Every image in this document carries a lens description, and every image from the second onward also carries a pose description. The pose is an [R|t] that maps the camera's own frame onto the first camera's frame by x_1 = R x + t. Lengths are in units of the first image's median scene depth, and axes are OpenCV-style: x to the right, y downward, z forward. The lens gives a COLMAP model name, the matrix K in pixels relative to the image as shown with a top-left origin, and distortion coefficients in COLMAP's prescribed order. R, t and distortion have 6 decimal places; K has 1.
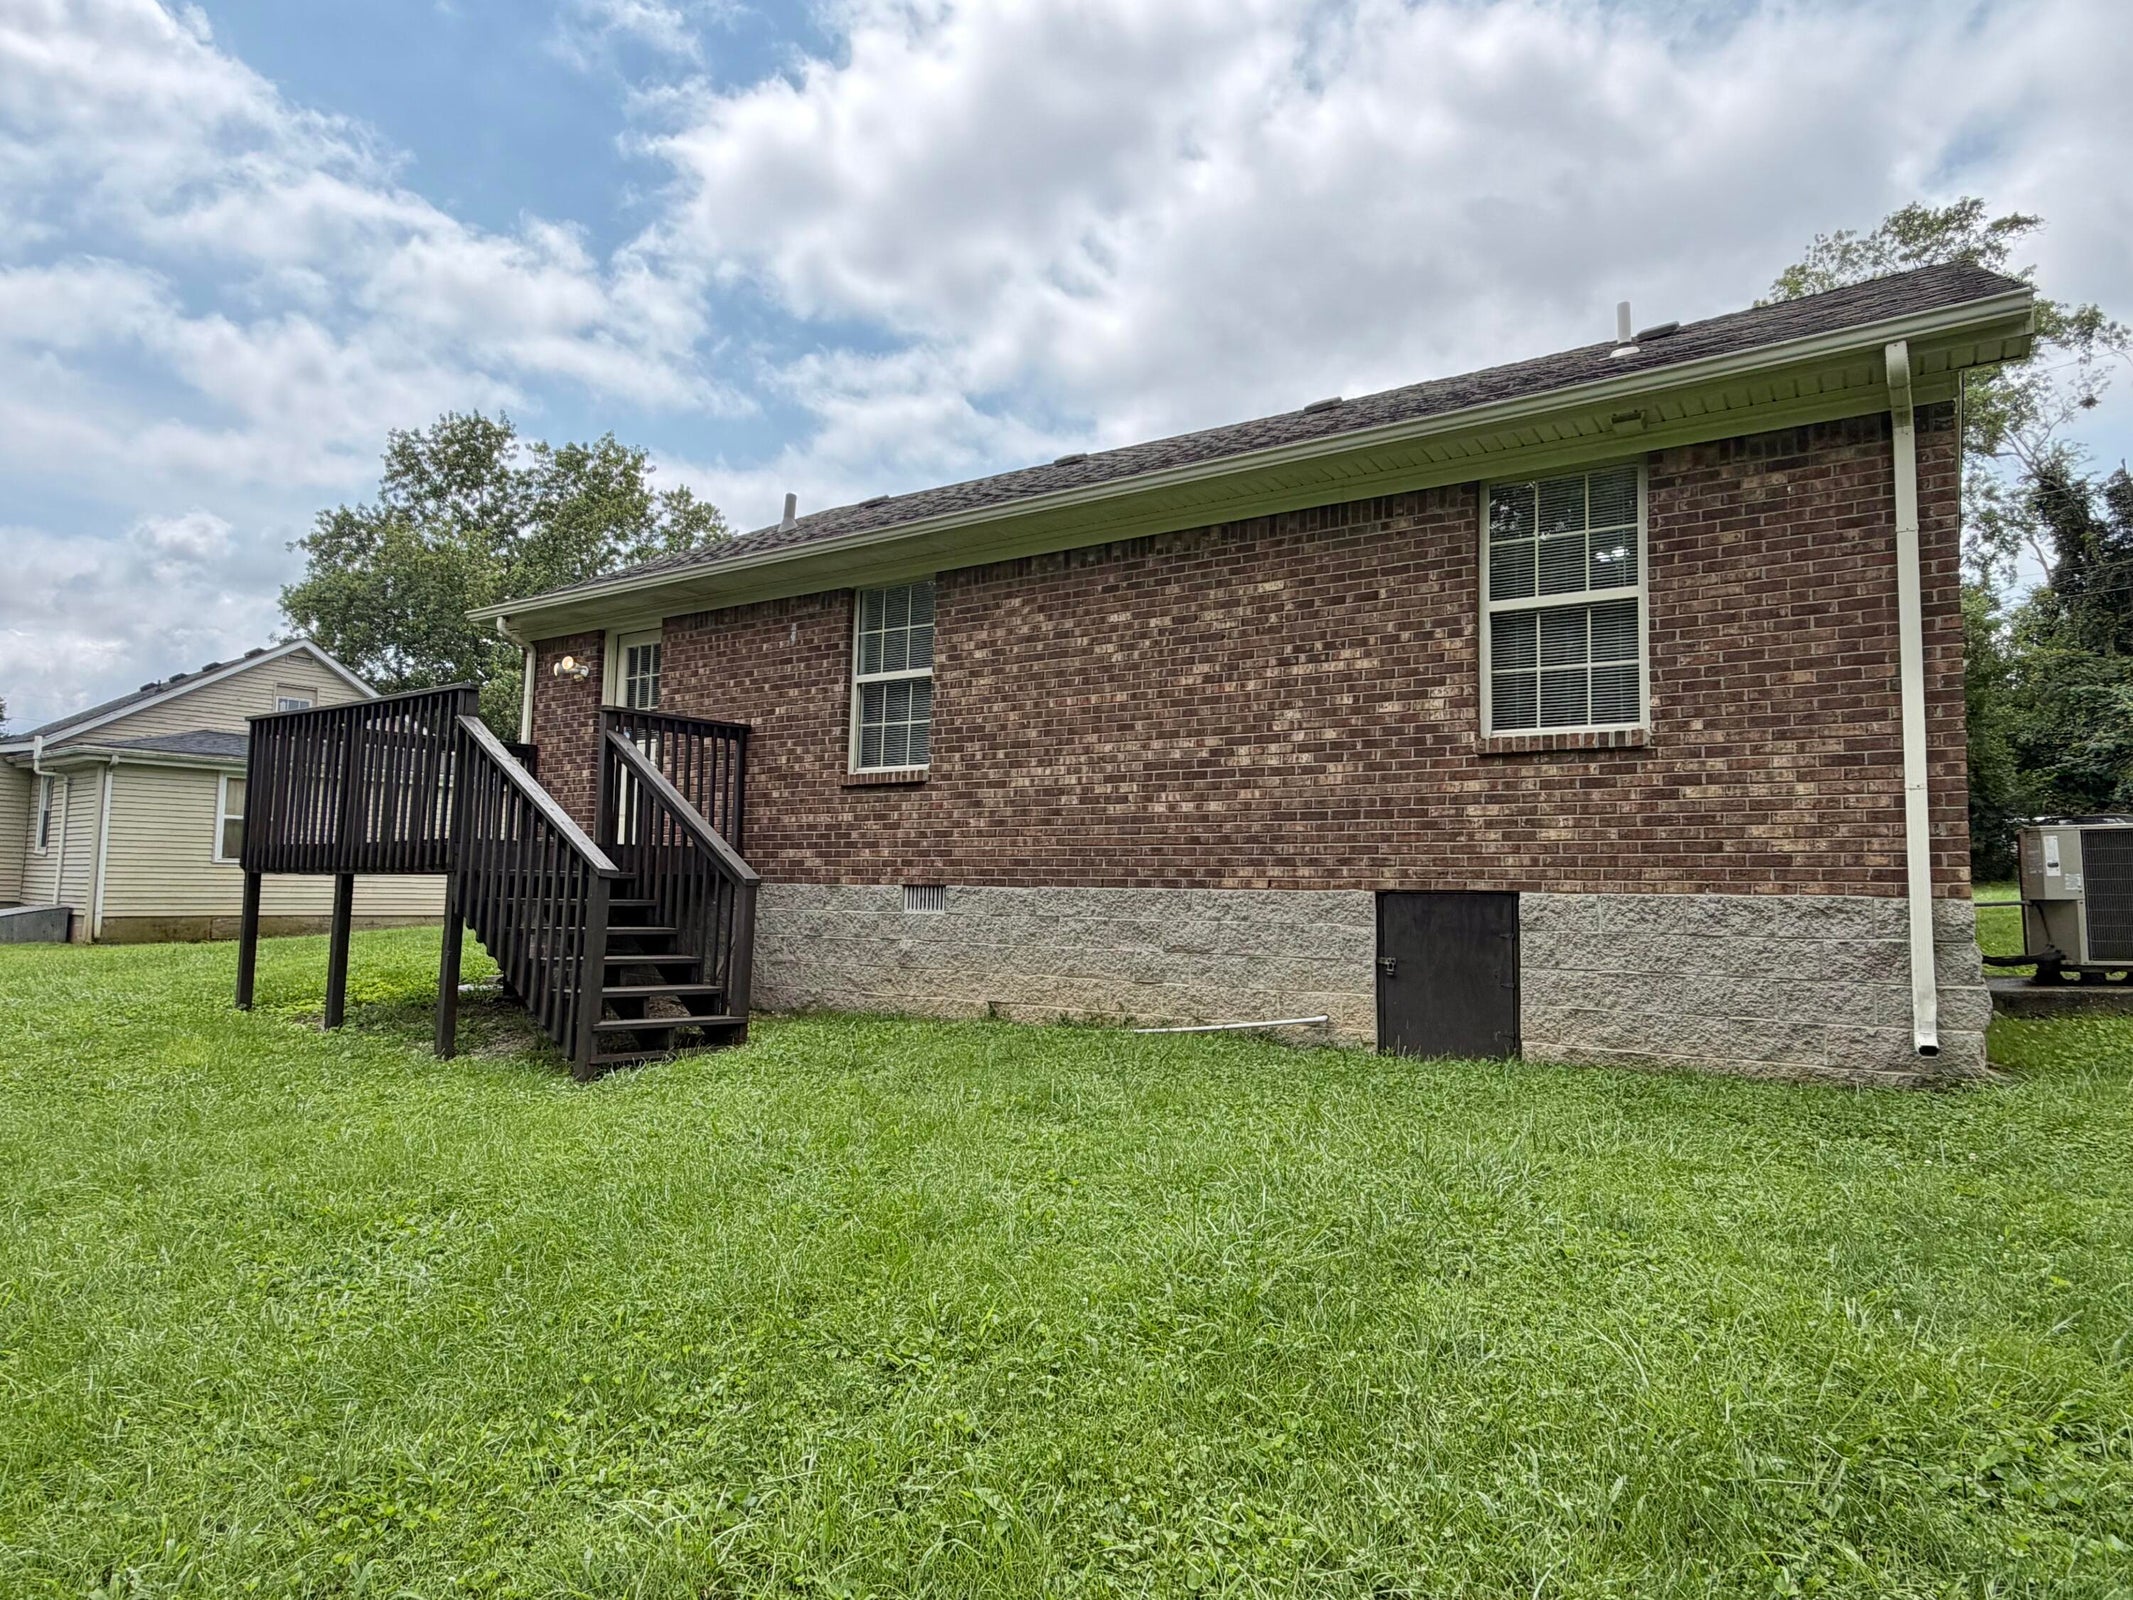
lens RADIAL K [[1248.5, 0, 1066.7], [0, 1248.5, 809.1], [0, 0, 1]] dist [-0.009870, 0.008791]
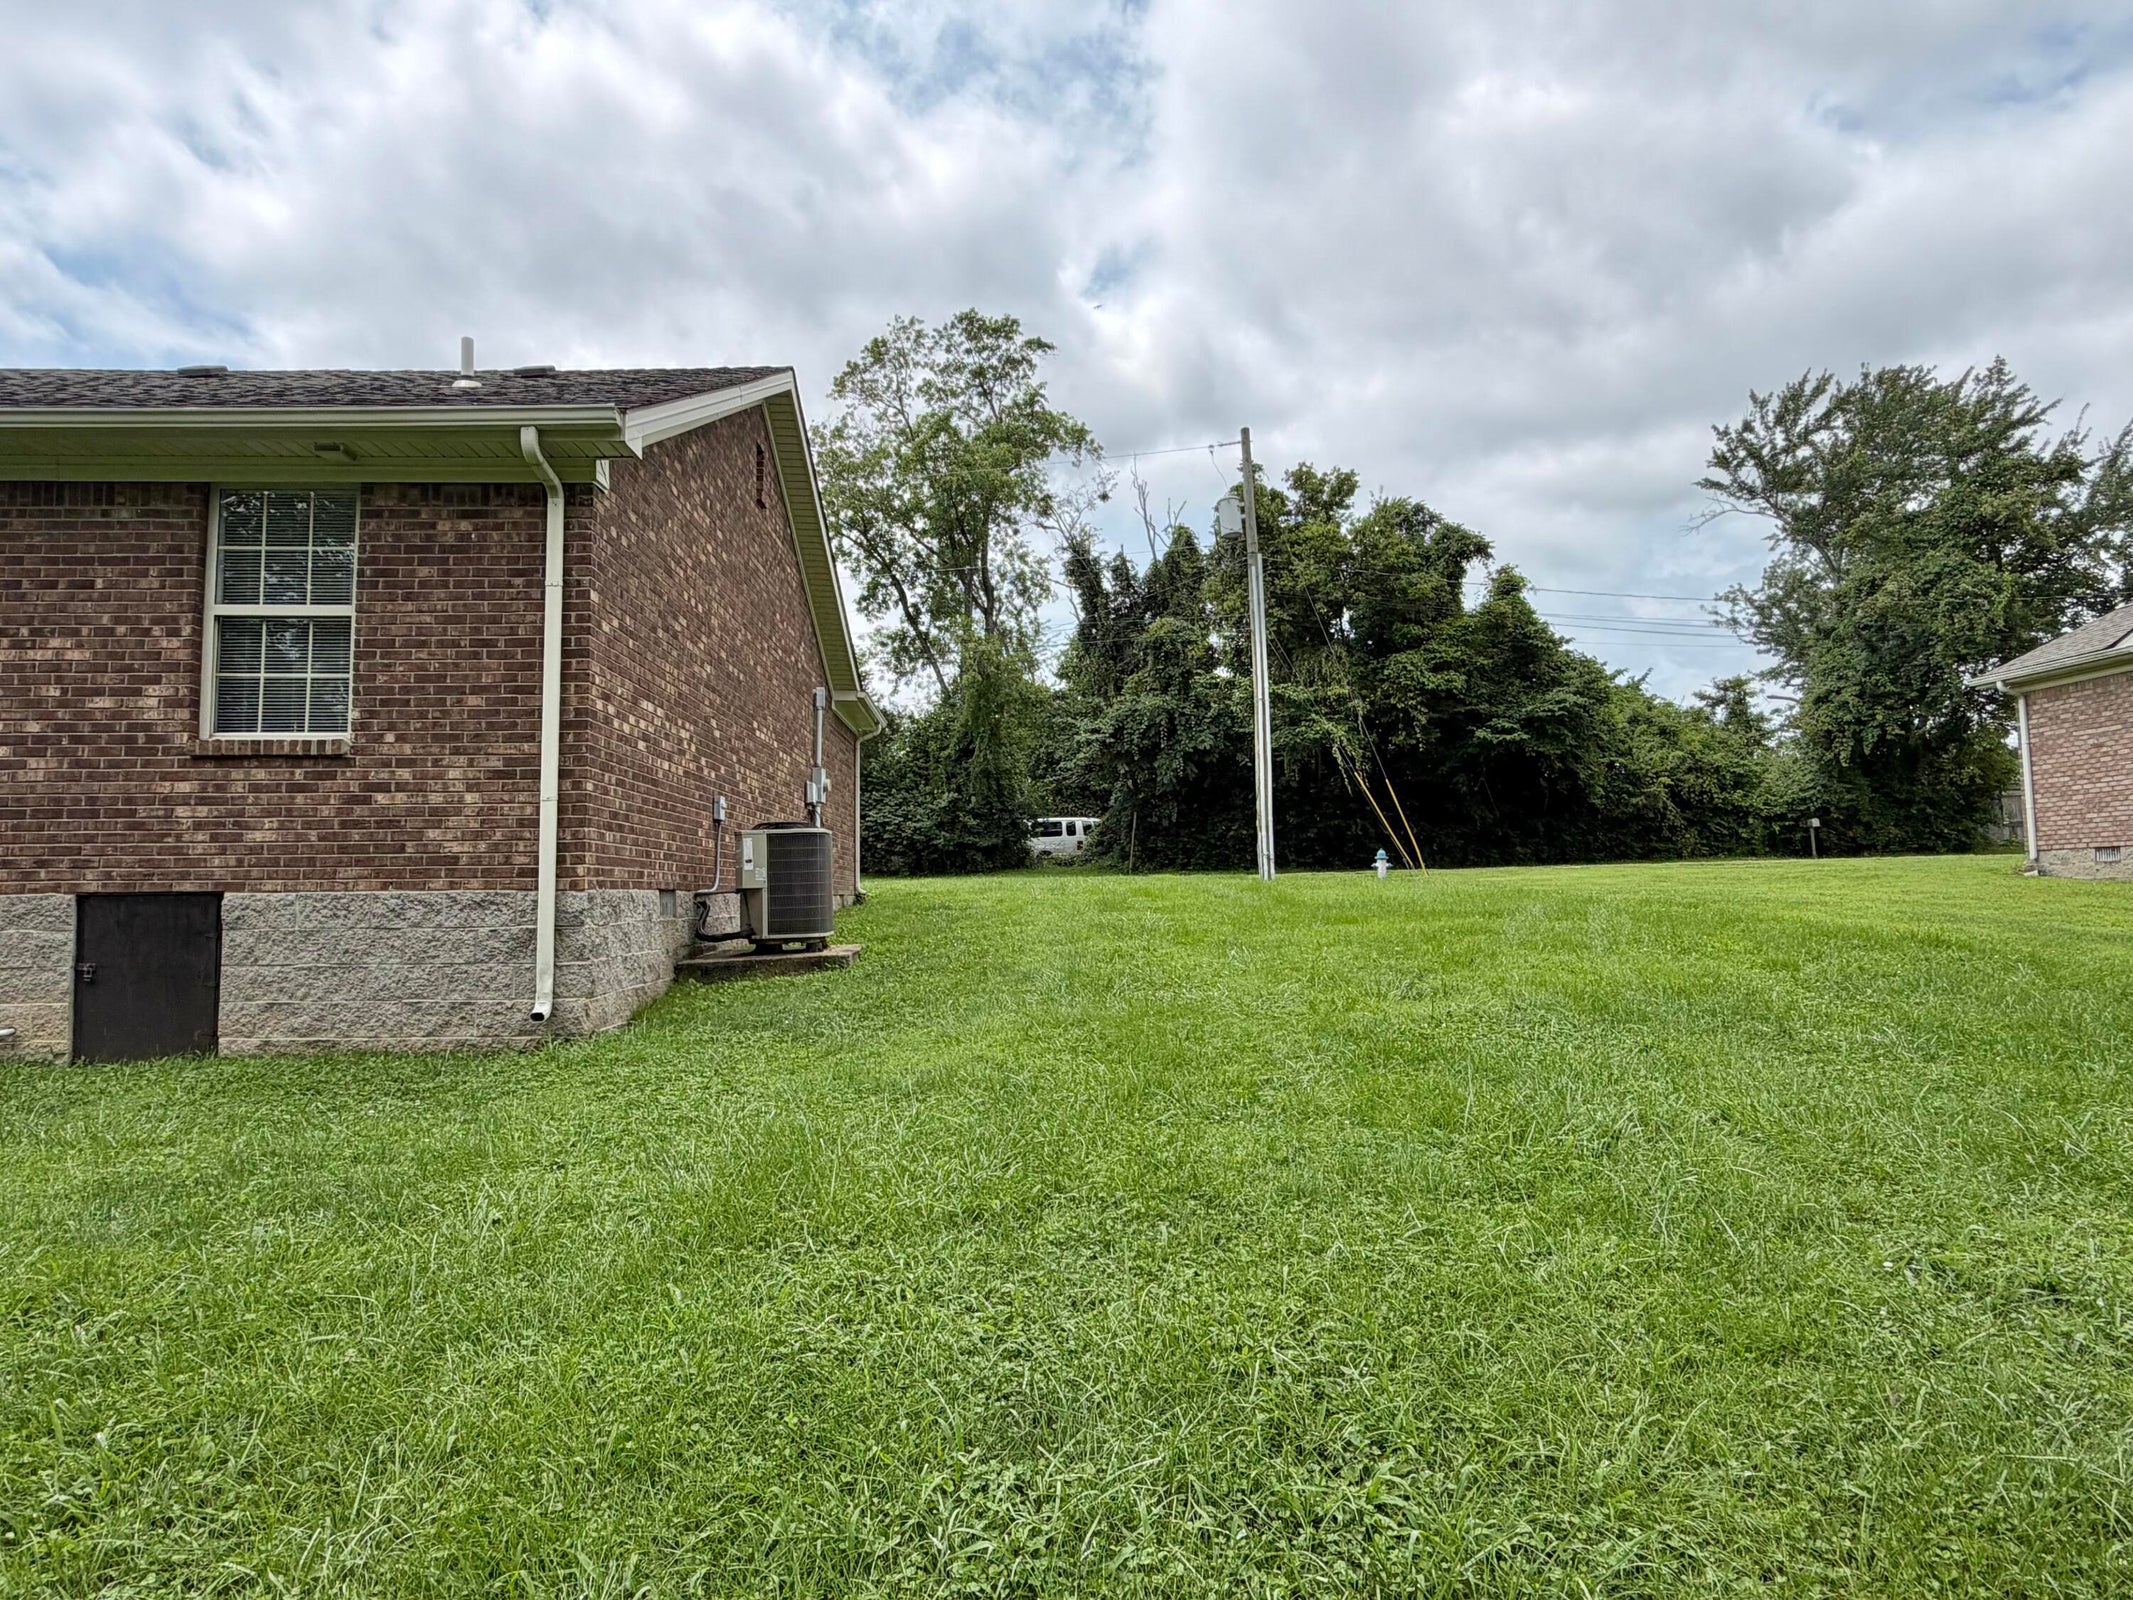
lens RADIAL K [[1248.5, 0, 1110.7], [0, 1248.5, 816.7], [0, 0, 1]] dist [-0.009870, 0.008791]
pose [[0.810651, 0.012183, 0.585402, 0.347334], [-0.018686, 0.999813, 0.005069, -0.013956], [-0.585231, -0.015048, 0.810727, -0.248023]]
